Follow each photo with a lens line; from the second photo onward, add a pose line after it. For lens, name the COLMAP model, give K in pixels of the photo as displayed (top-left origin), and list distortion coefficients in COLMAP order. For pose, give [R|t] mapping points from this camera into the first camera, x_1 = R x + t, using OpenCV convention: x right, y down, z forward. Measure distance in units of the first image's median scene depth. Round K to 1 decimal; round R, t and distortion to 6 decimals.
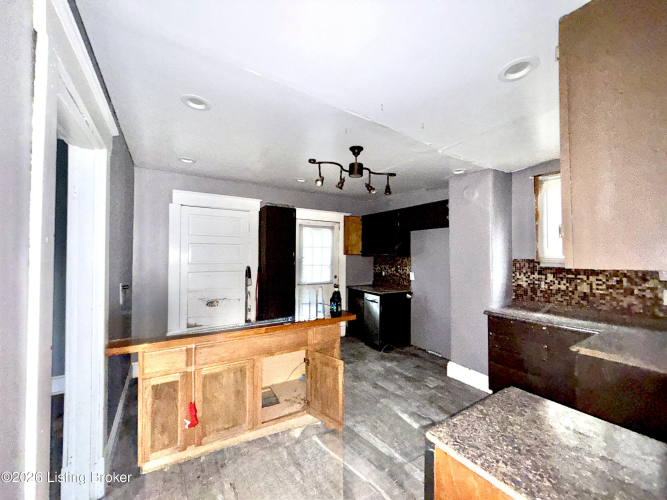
lens RADIAL K [[265.7, 0, 333.0], [0, 265.7, 251.6], [0, 0, 1]] dist [-0.001301, -0.000529]
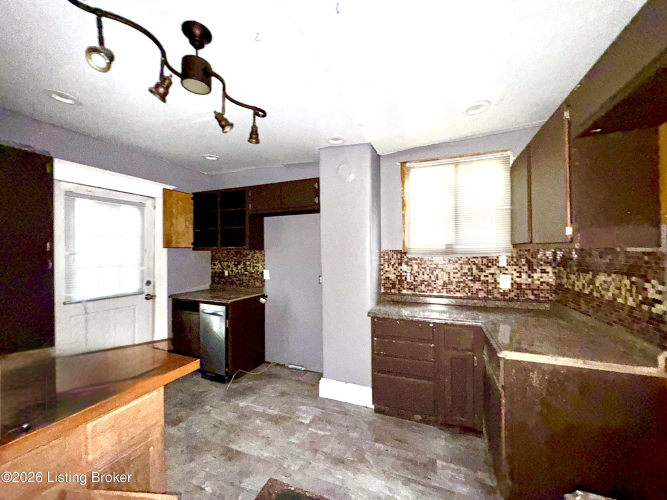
lens RADIAL K [[265.7, 0, 331.7], [0, 265.7, 250.1], [0, 0, 1]] dist [-0.001301, -0.000529]
pose [[0.815757, -0.010241, 0.578304, 0.000619], [0.004319, 0.999923, 0.011616, 0.016275], [-0.578378, -0.006978, 0.815739, 0.348300]]
